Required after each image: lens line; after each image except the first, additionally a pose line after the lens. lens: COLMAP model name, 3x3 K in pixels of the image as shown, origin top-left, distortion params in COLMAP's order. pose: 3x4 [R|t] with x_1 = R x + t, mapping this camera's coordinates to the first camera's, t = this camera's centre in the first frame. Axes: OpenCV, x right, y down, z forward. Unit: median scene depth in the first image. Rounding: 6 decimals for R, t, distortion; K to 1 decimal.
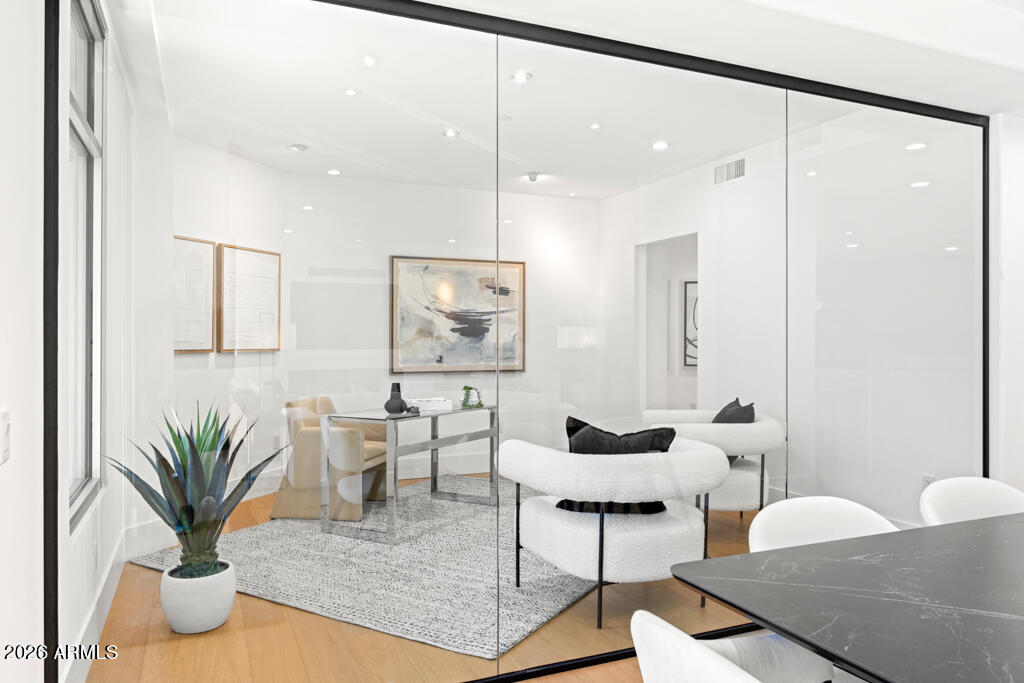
lens RADIAL K [[696.2, 0, 512.0], [0, 696.2, 341.5], [0, 0, 1]] dist [-0.062040, -0.001384]
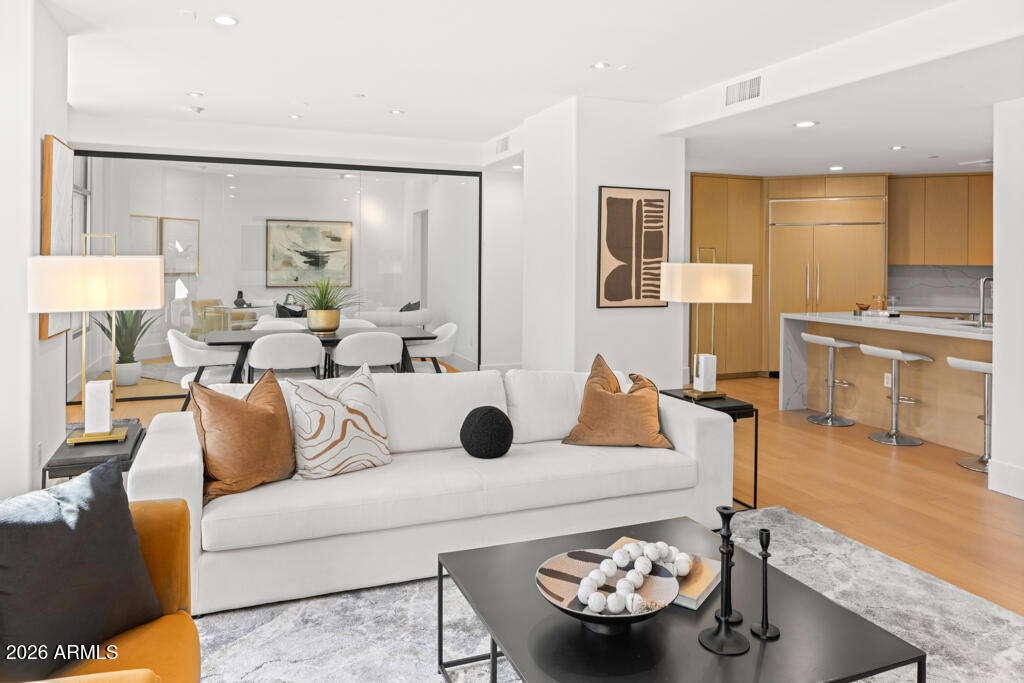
lens RADIAL K [[709.8, 0, 509.2], [0, 709.8, 253.3], [0, 0, 1]] dist [-0.004798, 0.000171]
pose [[0.999044, 0.005301, -0.043387, 0.501048], [-0.005656, 0.999951, -0.008072, -0.027489], [0.043342, 0.008310, 0.999026, -0.735147]]
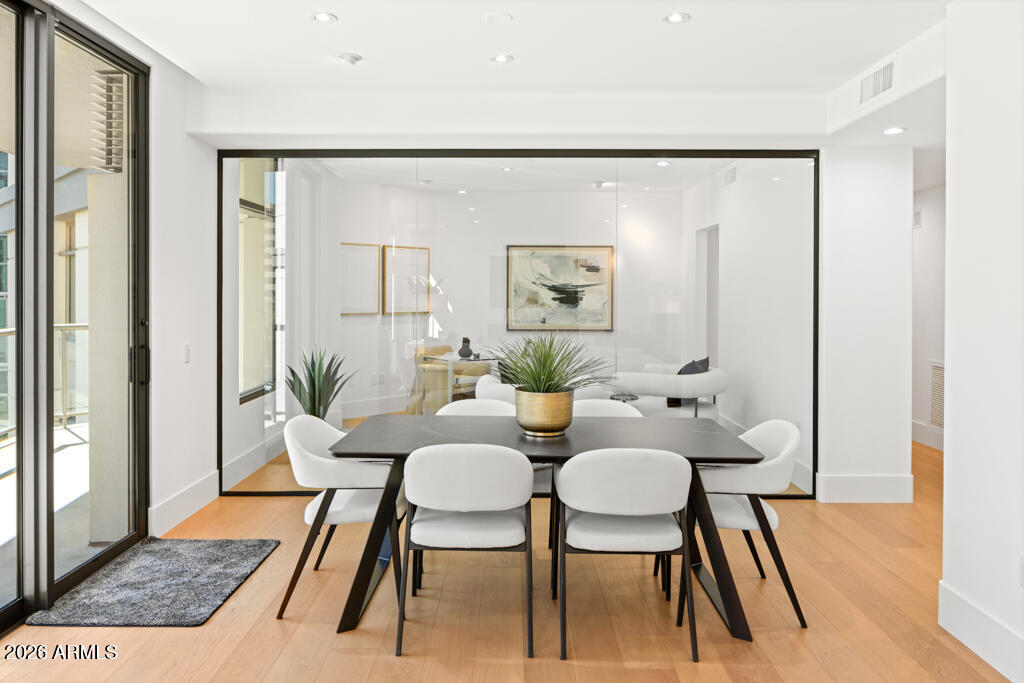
lens RADIAL K [[708.1, 0, 506.7], [0, 708.1, 293.0], [0, 0, 1]] dist [-0.007587, -0.001193]
pose [[0.910193, 0.003803, -0.414167, 0.403931], [-0.003005, 0.999992, 0.002578, -0.031680], [0.414173, -0.001102, 0.910197, -0.285363]]
